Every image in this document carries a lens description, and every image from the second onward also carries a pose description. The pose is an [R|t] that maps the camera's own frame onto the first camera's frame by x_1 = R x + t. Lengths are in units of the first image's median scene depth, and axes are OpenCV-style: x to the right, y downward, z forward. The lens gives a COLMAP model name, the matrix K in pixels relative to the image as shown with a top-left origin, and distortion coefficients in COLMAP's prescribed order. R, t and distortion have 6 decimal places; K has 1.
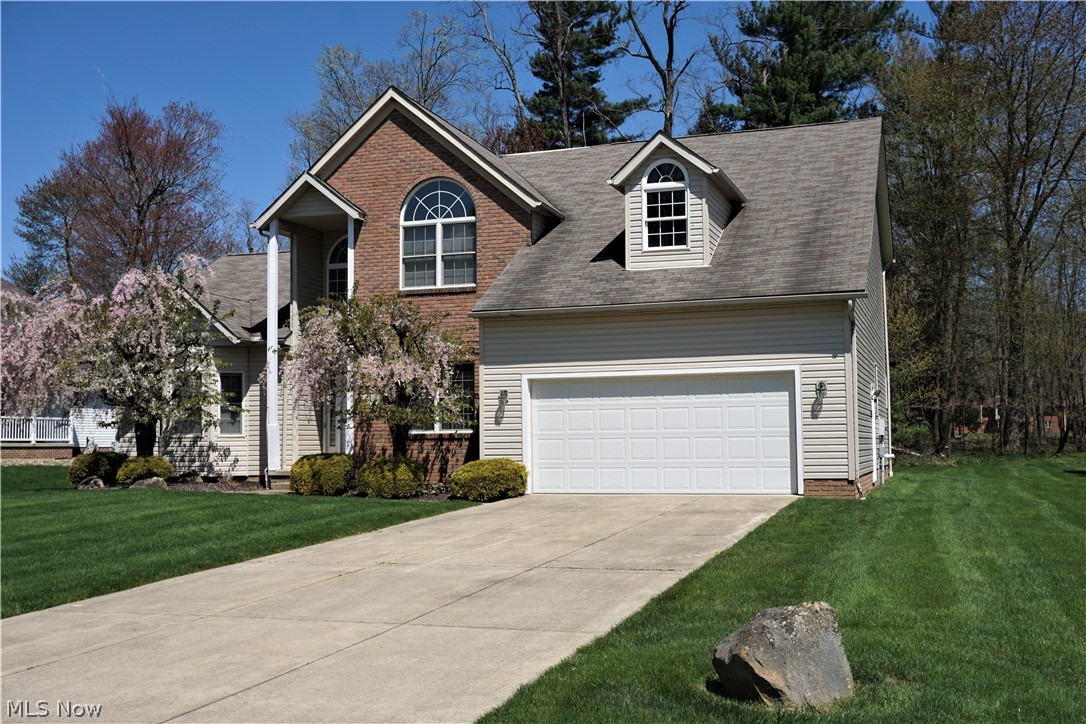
lens RADIAL K [[1159.0, 0, 548.6], [0, 1159.0, 356.1], [0, 0, 1]] dist [0.012897, 0.000000]
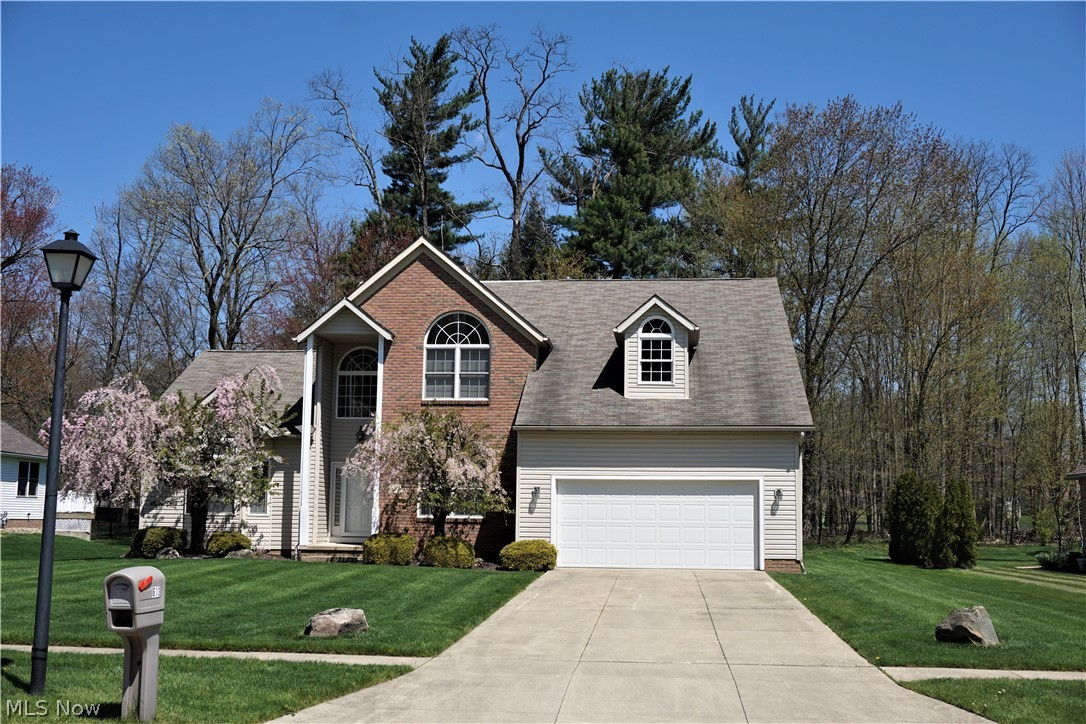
lens RADIAL K [[1244.8, 0, 542.6], [0, 1244.8, 365.6], [0, 0, 1]] dist [0.009552, 0.000000]
pose [[0.973846, 0.051313, 0.221338, -0.303327], [-0.039681, 0.997603, -0.056683, -0.023809], [-0.223717, 0.046418, 0.973548, -0.320315]]
